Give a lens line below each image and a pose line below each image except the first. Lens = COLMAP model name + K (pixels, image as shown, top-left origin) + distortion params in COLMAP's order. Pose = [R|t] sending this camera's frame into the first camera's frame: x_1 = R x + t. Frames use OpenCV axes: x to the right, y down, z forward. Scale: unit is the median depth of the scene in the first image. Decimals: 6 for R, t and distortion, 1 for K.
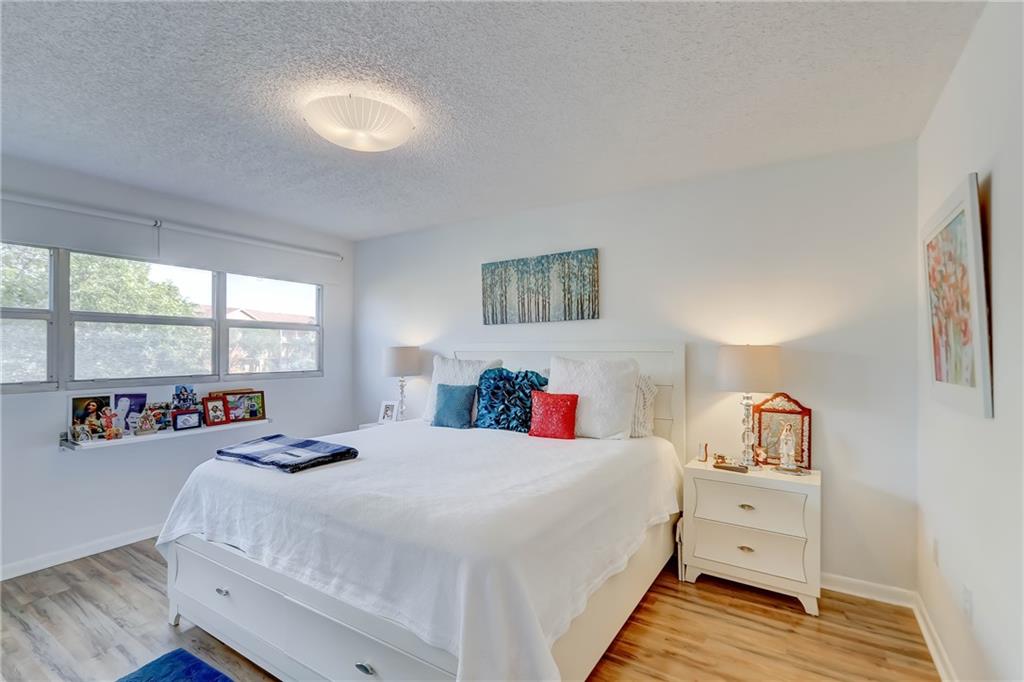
lens RADIAL K [[465.2, 0, 527.1], [0, 465.2, 341.2], [0, 0, 1]] dist [0.001184, 0.000133]
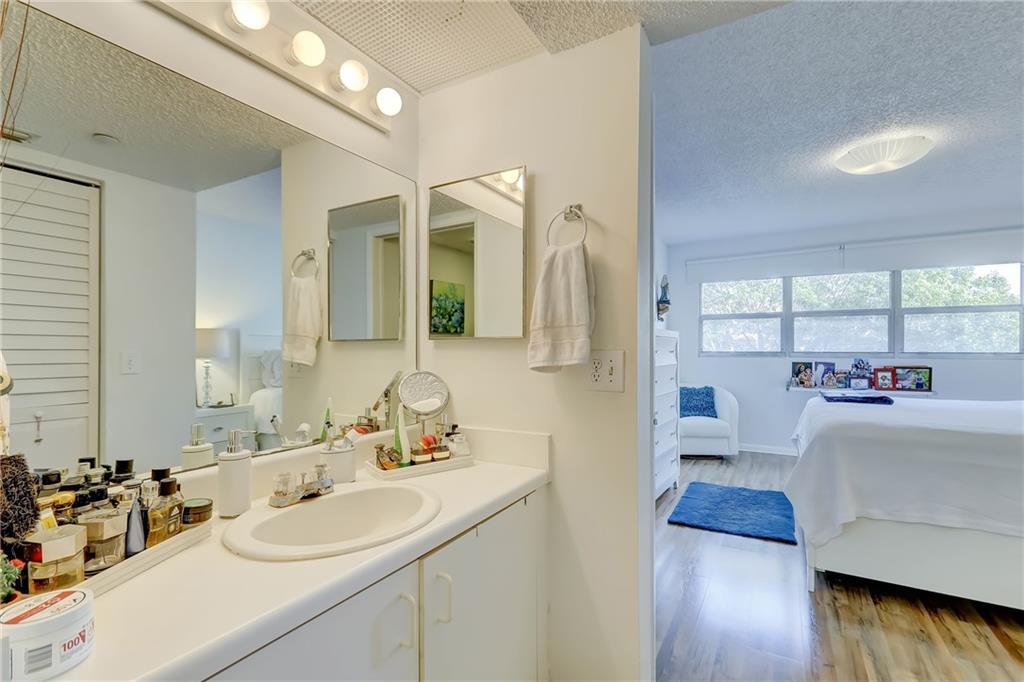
lens RADIAL K [[465.2, 0, 527.1], [0, 465.2, 341.2], [0, 0, 1]] dist [0.001184, 0.000133]
pose [[0.029016, -0.008344, -0.999544, 0.606110], [0.029195, 0.999546, -0.007496, 0.023512], [0.999152, -0.028964, 0.029247, -0.030527]]
